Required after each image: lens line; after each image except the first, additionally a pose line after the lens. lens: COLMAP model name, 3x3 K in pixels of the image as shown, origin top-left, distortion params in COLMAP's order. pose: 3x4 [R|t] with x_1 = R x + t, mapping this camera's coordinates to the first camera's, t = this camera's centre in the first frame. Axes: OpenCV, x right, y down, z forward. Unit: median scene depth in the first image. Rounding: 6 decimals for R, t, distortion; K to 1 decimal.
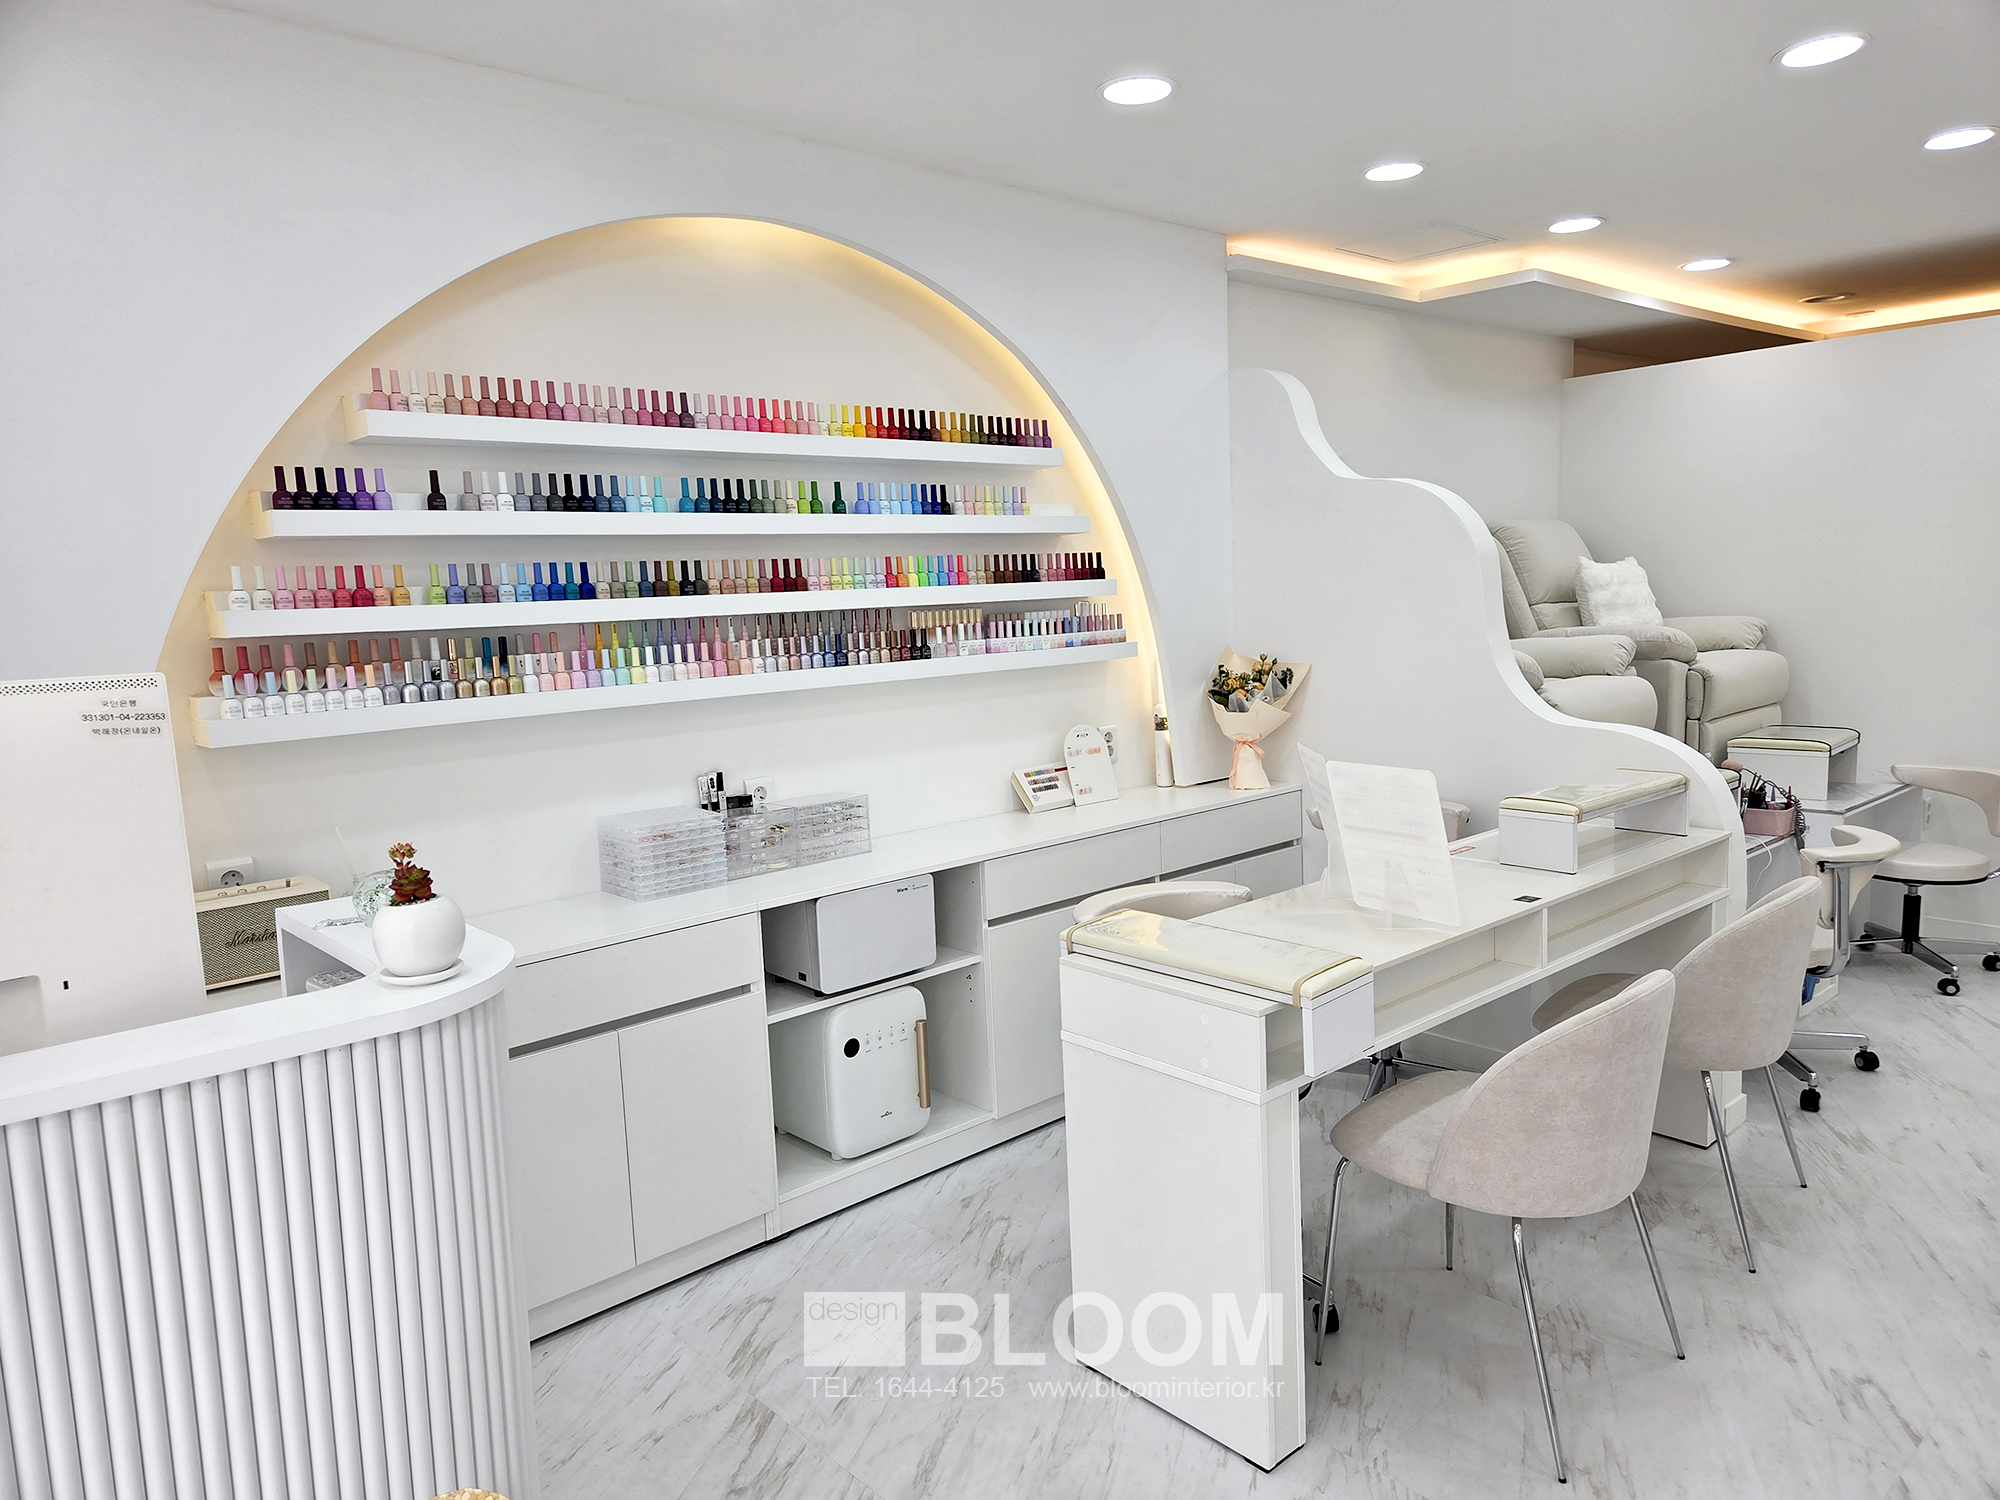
lens RADIAL K [[1327.9, 0, 1009.2], [0, 1327.9, 760.6], [0, 0, 1]] dist [0.062122, -0.042417]
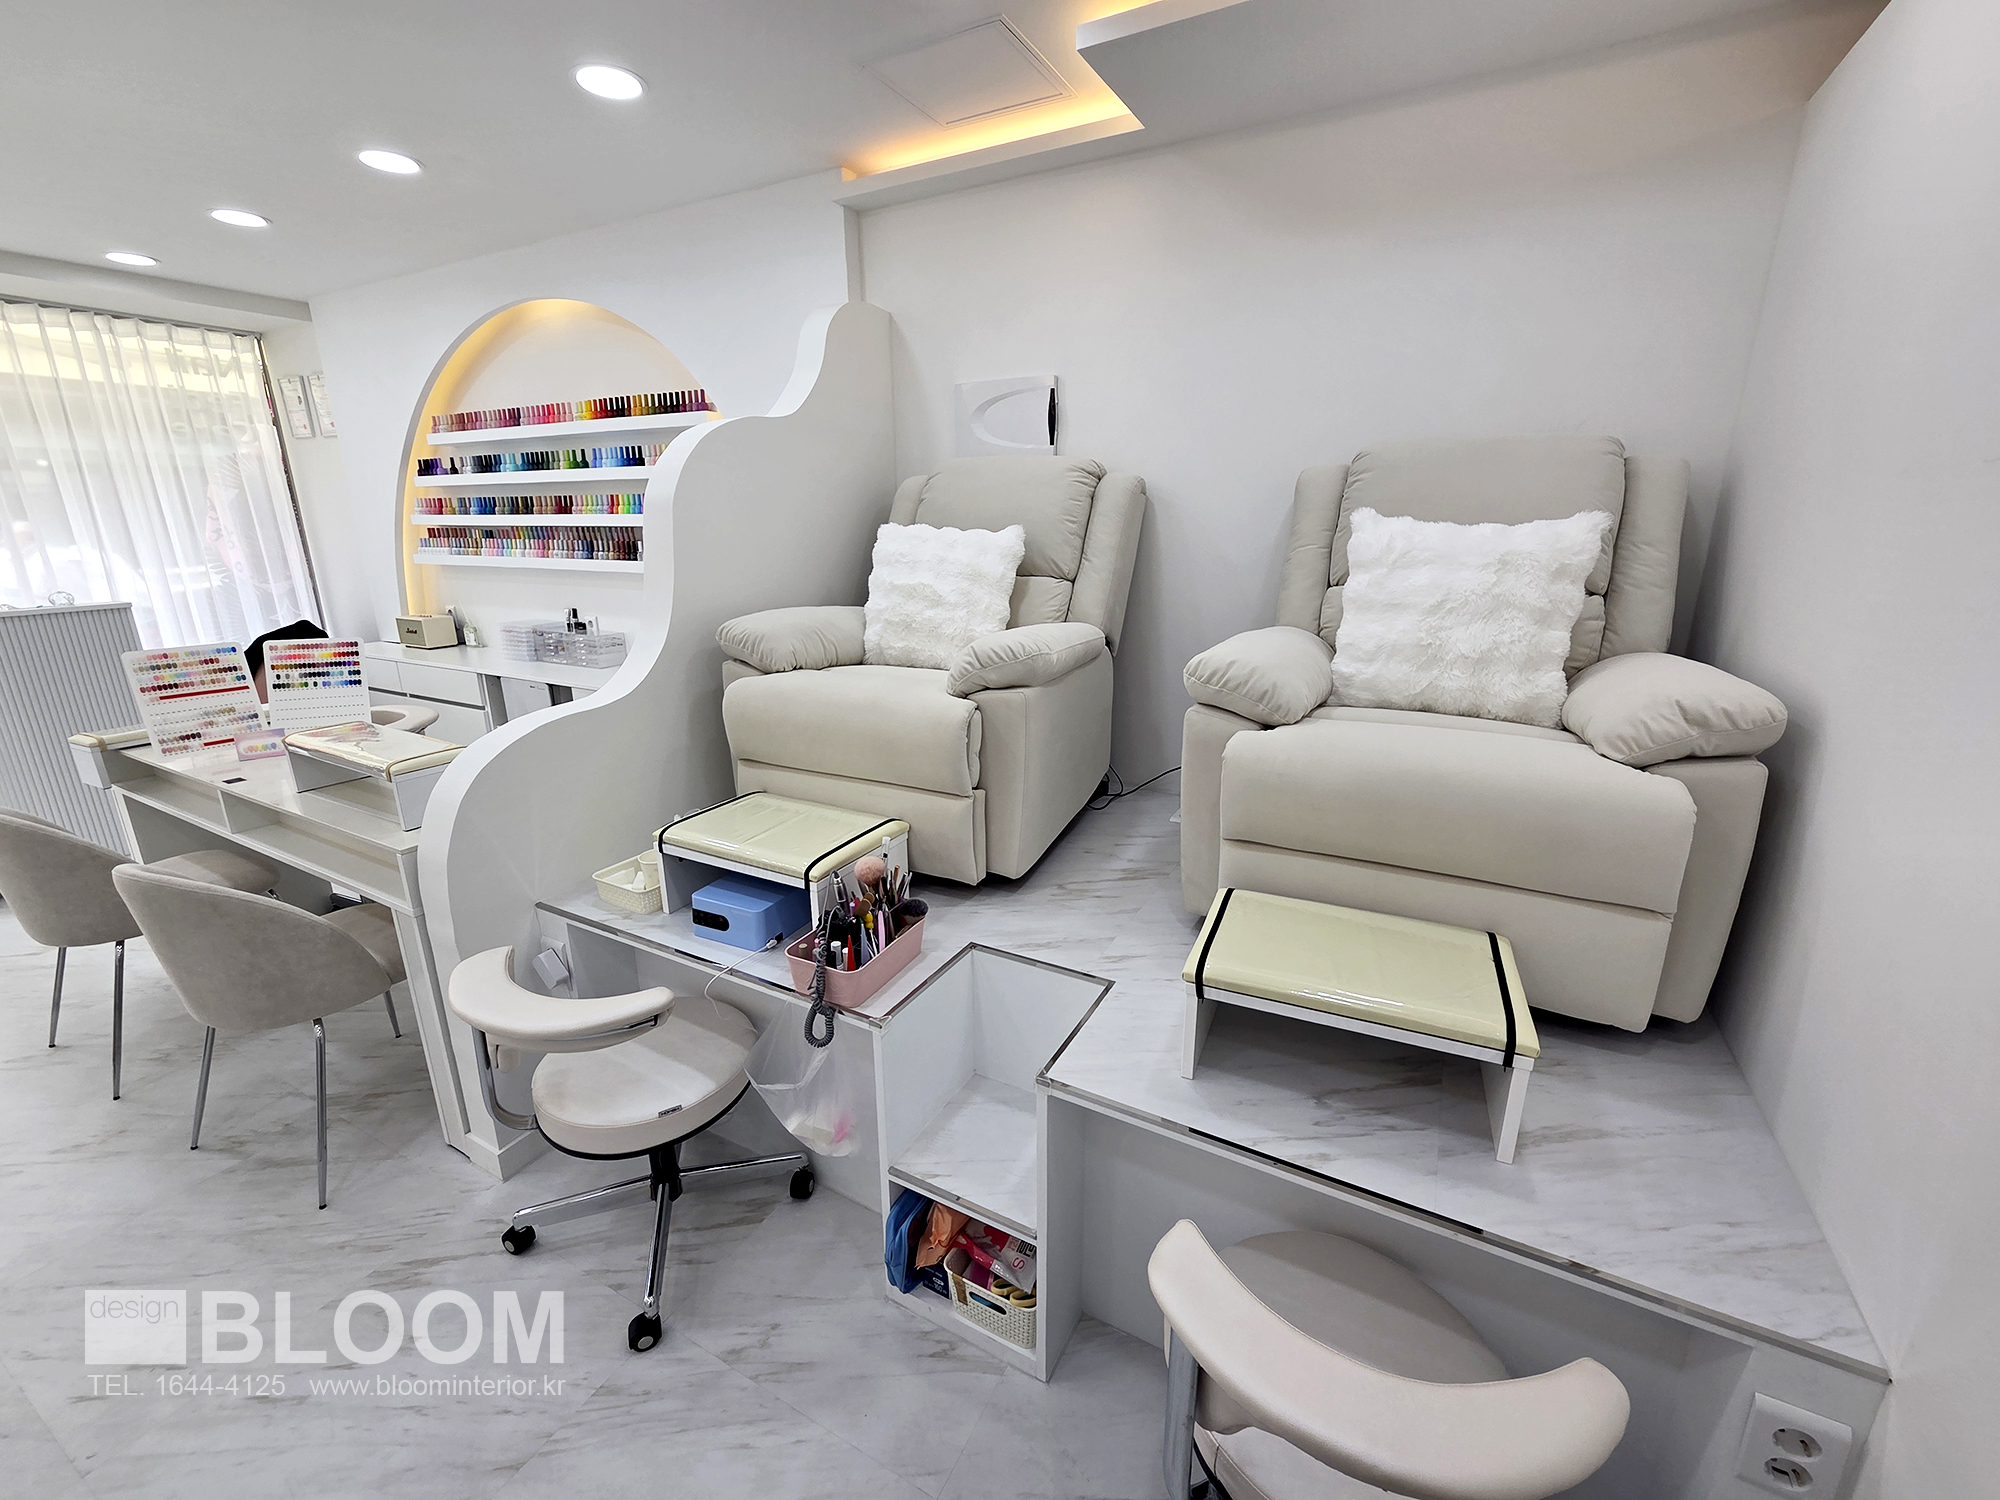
lens RADIAL K [[815.4, 0, 1020.0], [0, 815.4, 742.1], [0, 0, 1]] dist [-0.001044, 0.000998]
pose [[0.329647, 0.287196, -0.899361, 1.123189], [-0.140673, 0.956916, 0.254014, -0.198546], [0.933565, 0.042781, 0.355845, 1.195510]]
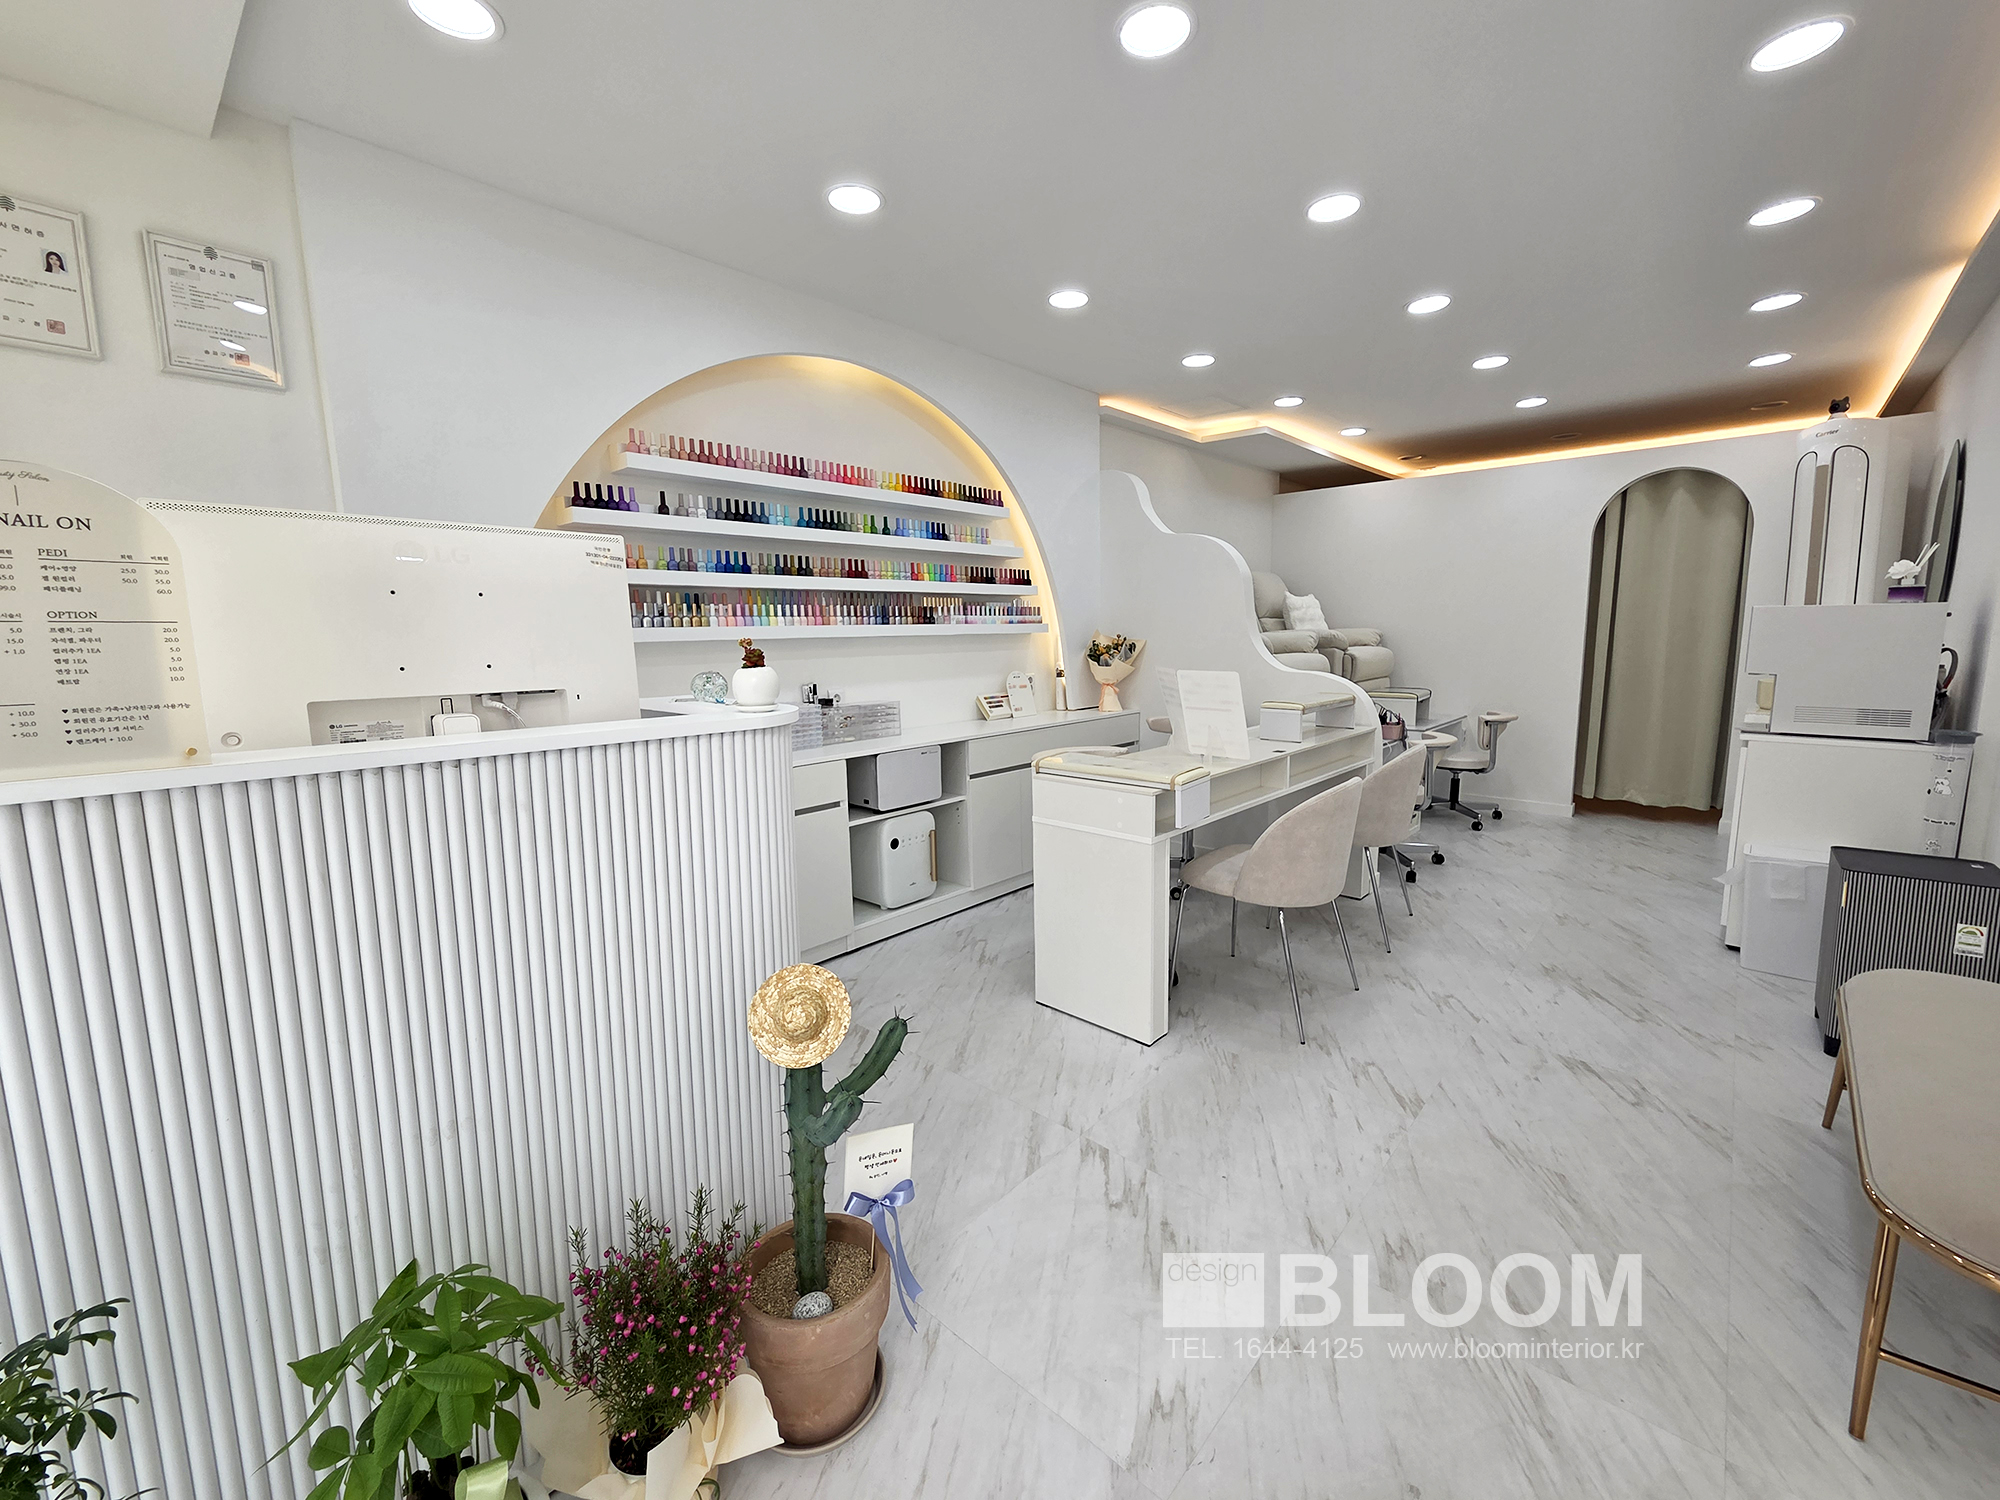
lens RADIAL K [[815.4, 0, 1004.6], [0, 815.4, 737.0], [0, 0, 1]] dist [-0.001044, 0.000998]
pose [[0.994770, 0.012970, 0.101315, -0.081506], [-0.012855, 0.999916, -0.001788, 0.075006], [-0.101330, 0.000476, 0.994853, -0.055700]]
